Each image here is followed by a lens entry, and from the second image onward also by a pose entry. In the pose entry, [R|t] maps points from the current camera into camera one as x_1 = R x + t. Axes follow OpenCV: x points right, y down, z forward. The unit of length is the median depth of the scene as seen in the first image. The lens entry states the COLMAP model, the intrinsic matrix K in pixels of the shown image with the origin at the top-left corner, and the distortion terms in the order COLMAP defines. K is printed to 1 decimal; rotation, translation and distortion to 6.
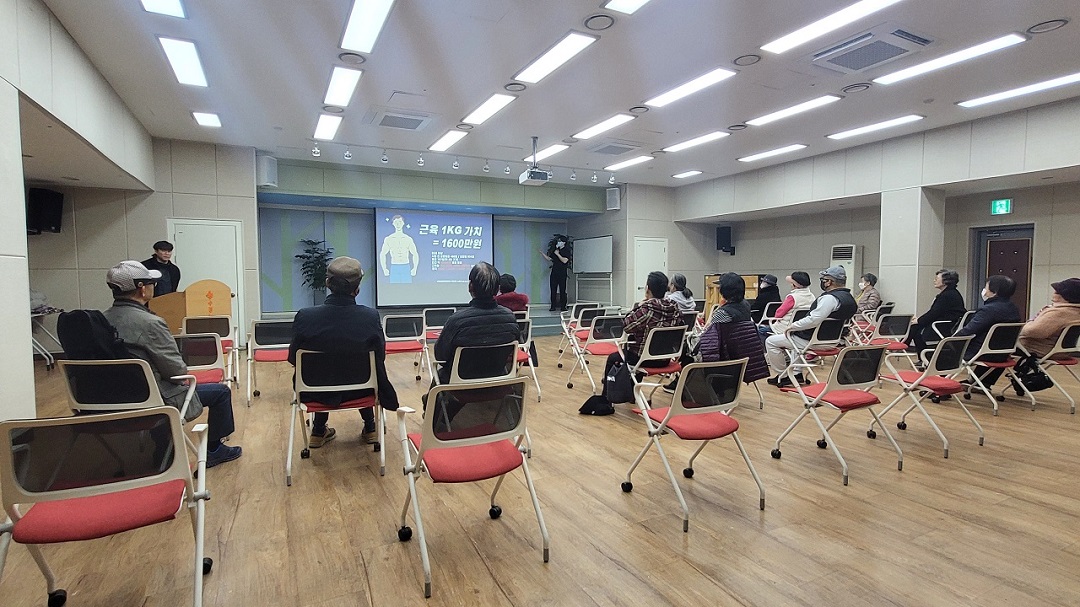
lens RADIAL K [[524.2, 0, 537.8], [0, 524.2, 308.1], [0, 0, 1]] dist [-0.002379, 0.000331]
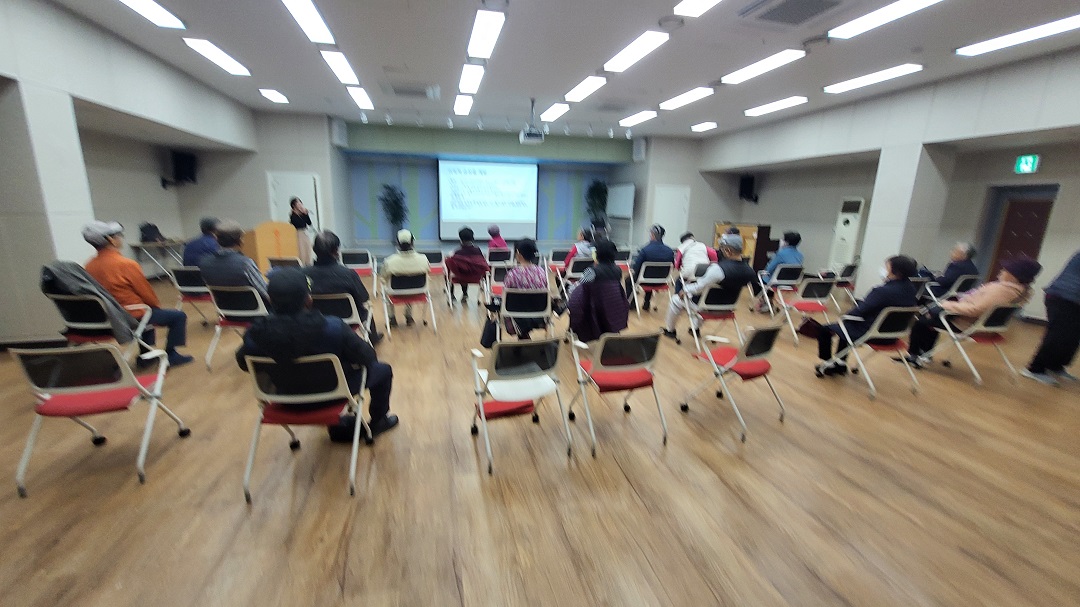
lens RADIAL K [[429.1, 0, 536.4], [0, 429.1, 302.6], [0, 0, 1]] dist [-0.000909, 0.000174]
pose [[0.972280, 0.073448, -0.221985, 0.235226], [-0.037602, 0.986141, 0.161590, -0.043212], [0.230777, -0.148763, 0.961567, 0.046815]]
